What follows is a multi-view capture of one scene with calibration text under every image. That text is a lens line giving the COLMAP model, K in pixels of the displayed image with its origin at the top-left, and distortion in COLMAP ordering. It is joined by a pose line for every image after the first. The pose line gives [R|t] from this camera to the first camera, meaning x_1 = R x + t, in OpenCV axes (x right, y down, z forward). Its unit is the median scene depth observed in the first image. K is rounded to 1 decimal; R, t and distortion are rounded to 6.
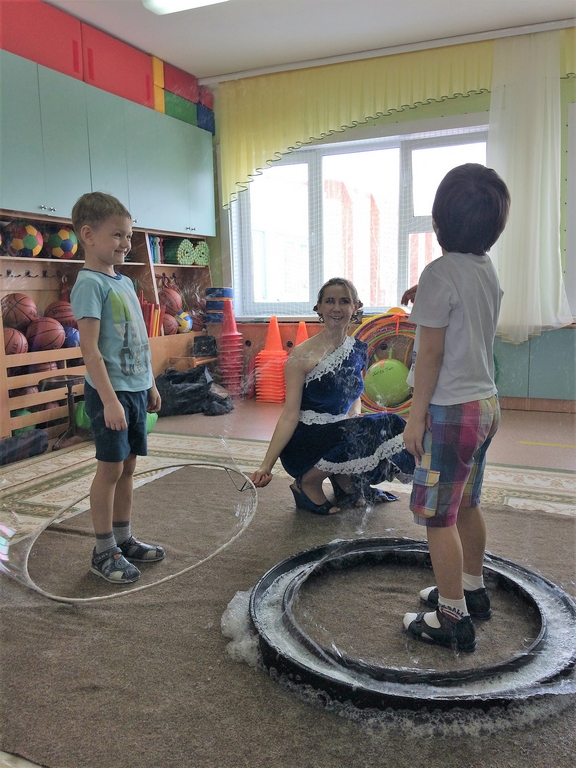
lens RADIAL K [[655.6, 0, 287.8], [0, 655.6, 378.1], [0, 0, 1]] dist [0.136173, -0.197772]
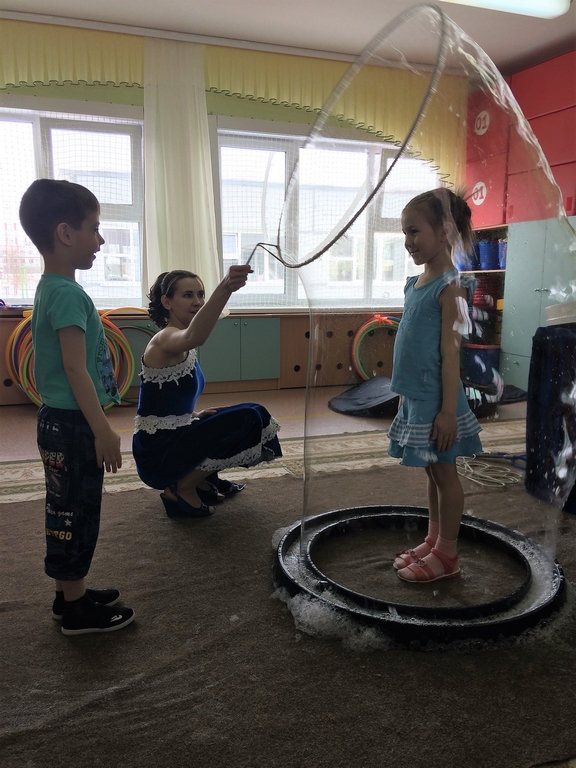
lens RADIAL K [[654.0, 0, 287.7], [0, 654.0, 381.3], [0, 0, 1]] dist [0.137120, -0.201714]
pose [[0.712895, -0.090791, 0.695369, -0.351916], [0.077137, 0.995719, 0.050926, -0.020496], [-0.697015, 0.017334, 0.716847, 0.149244]]
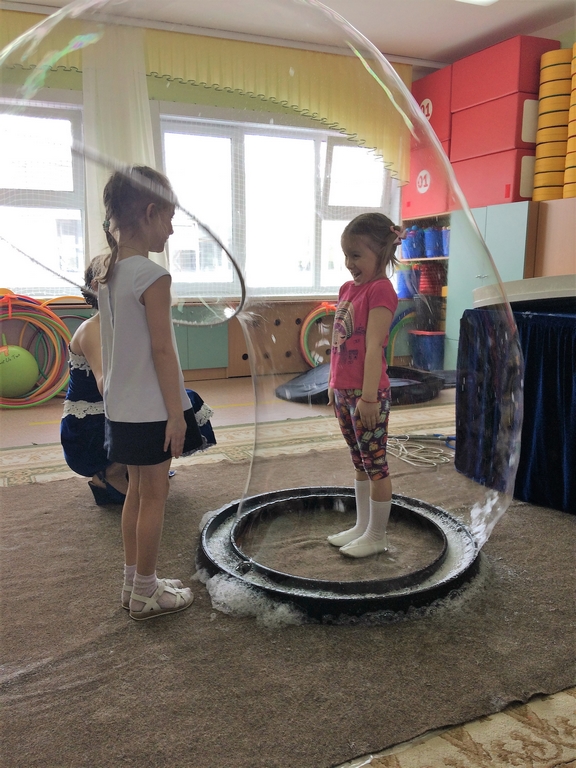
lens RADIAL K [[654.0, 0, 287.7], [0, 654.0, 381.3], [0, 0, 1]] dist [0.137120, -0.201714]
pose [[0.674209, -0.110333, 0.730253, -0.328230], [0.089401, 0.993699, 0.067597, -0.009546], [-0.733110, 0.019711, 0.679825, 0.122945]]
